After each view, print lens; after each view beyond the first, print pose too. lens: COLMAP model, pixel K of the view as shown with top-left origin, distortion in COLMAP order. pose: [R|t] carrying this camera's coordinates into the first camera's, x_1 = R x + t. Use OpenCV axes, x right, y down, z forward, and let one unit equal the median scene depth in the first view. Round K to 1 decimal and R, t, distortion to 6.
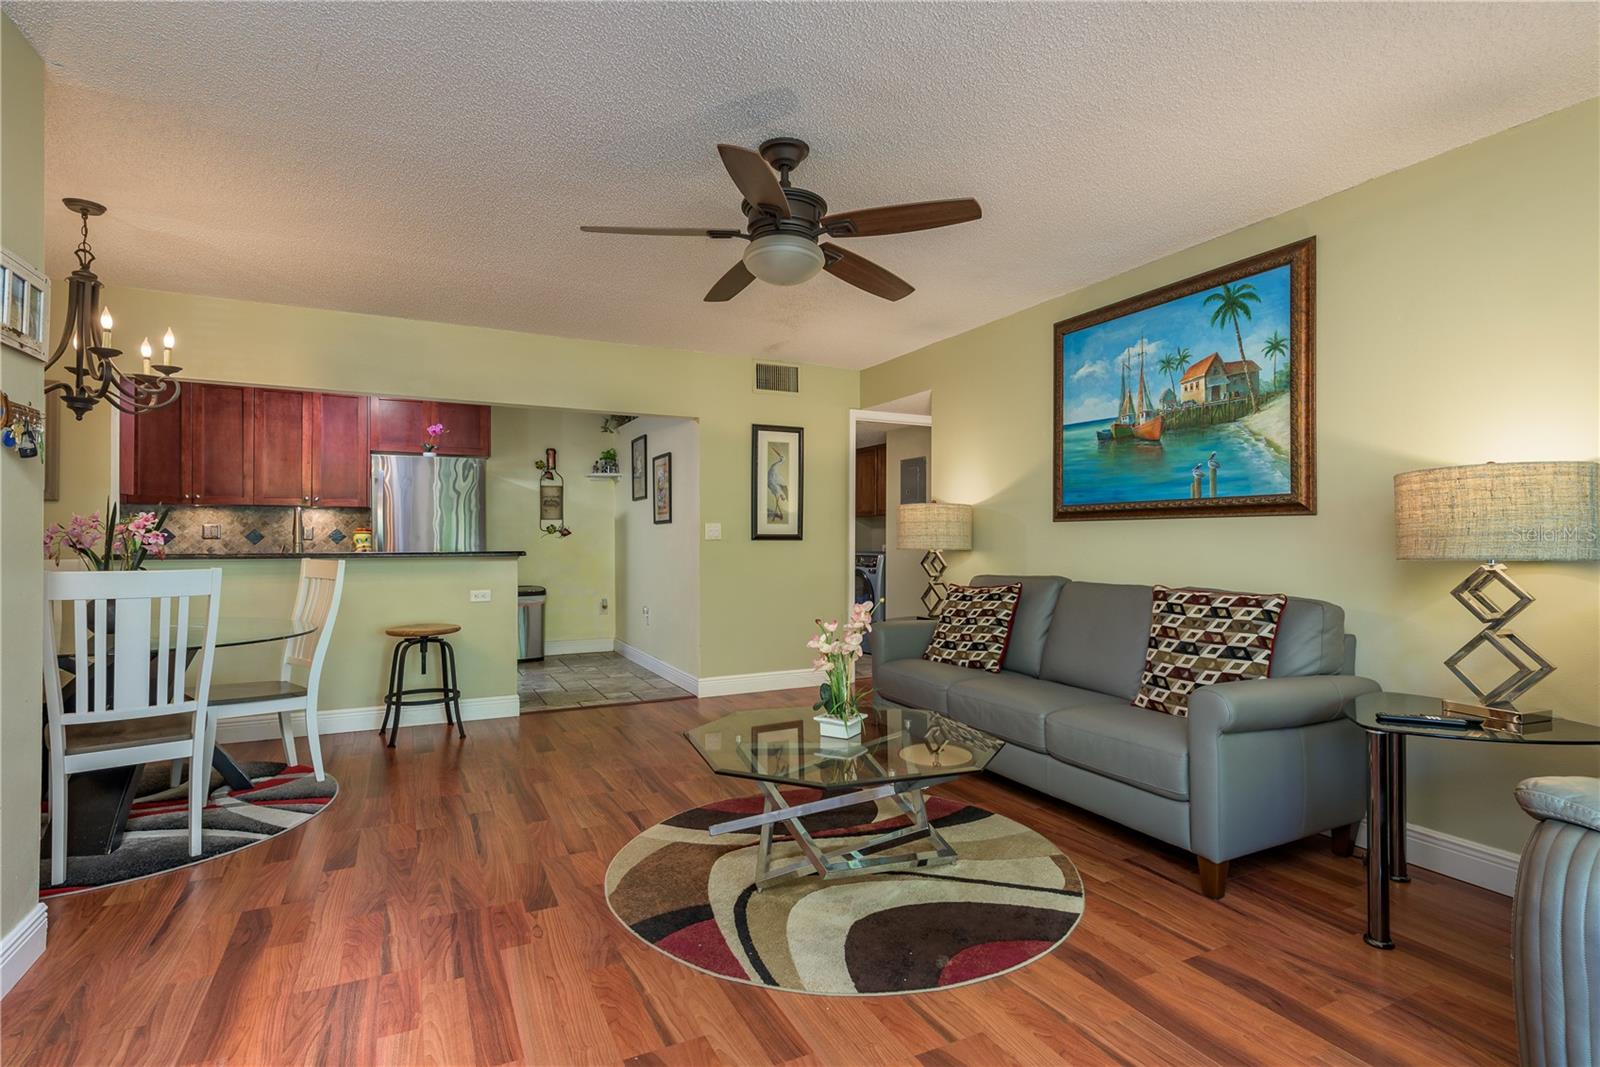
lens RADIAL K [[784.6, 0, 800.0], [0, 784.6, 533.5], [0, 0, 1]] dist [0.025237, -0.017042]
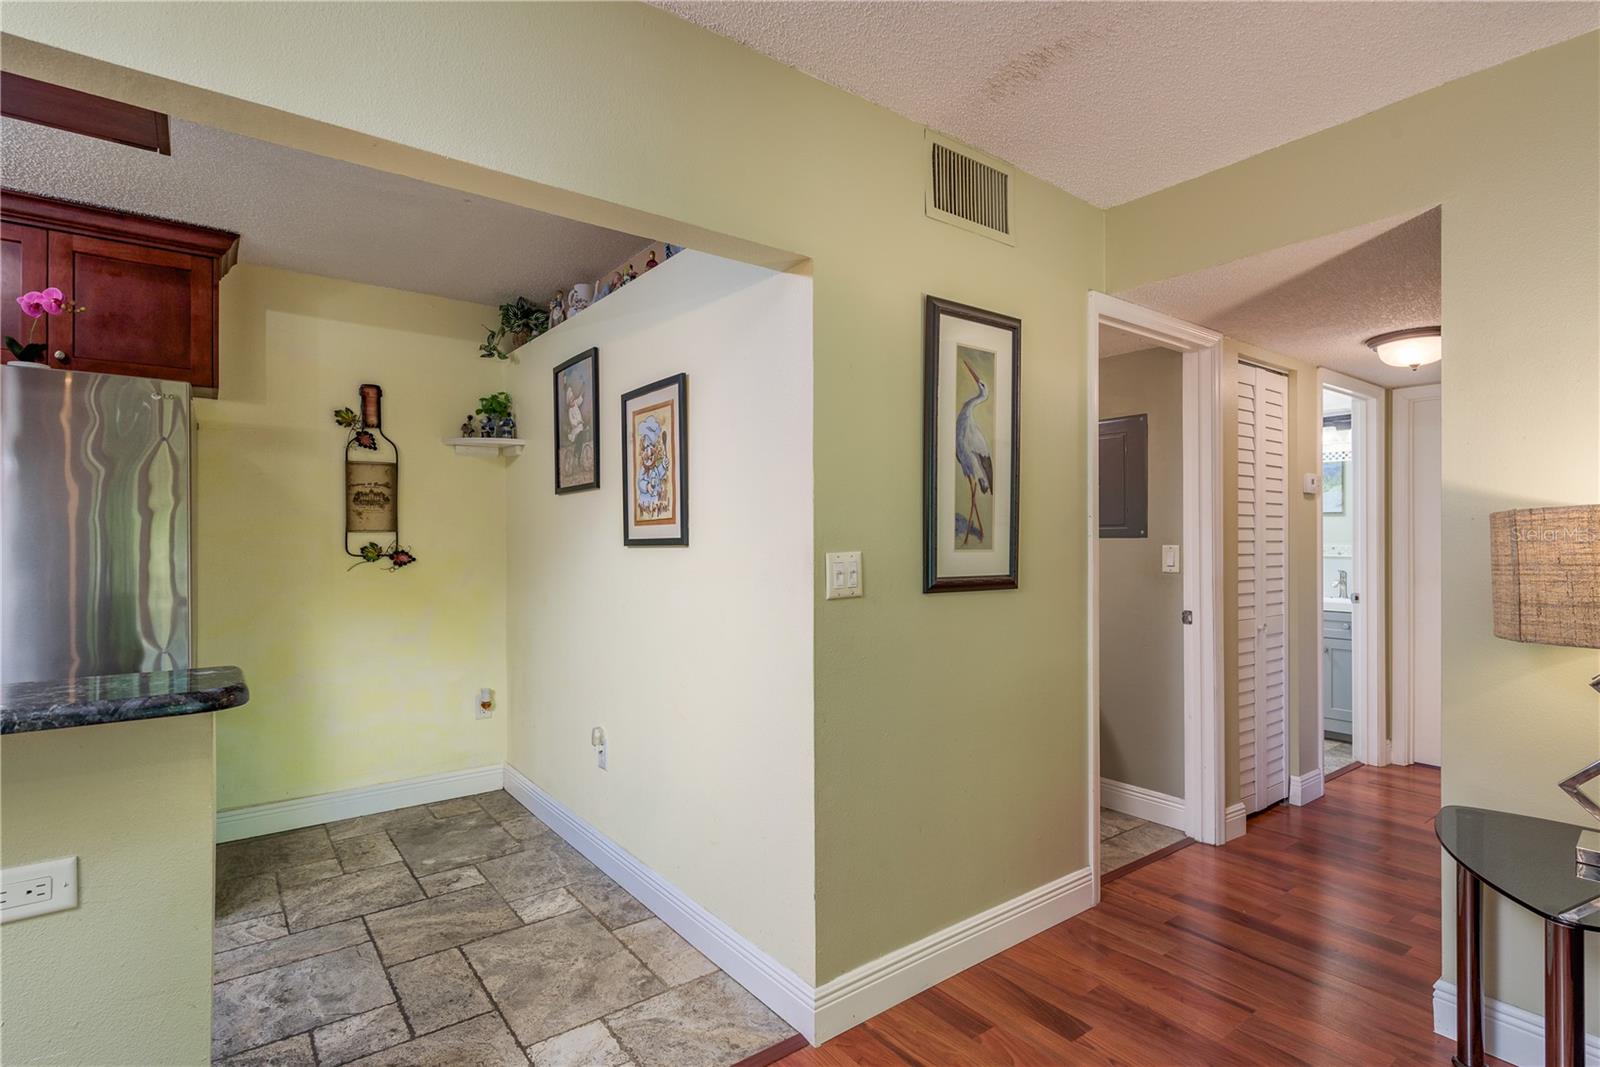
lens RADIAL K [[784.6, 0, 800.0], [0, 784.6, 533.5], [0, 0, 1]] dist [0.025237, -0.017042]
pose [[0.982773, -0.000622, 0.184813, -0.300051], [0.000999, 0.999998, -0.001949, -0.031993], [-0.184811, 0.002100, 0.982772, 0.968500]]
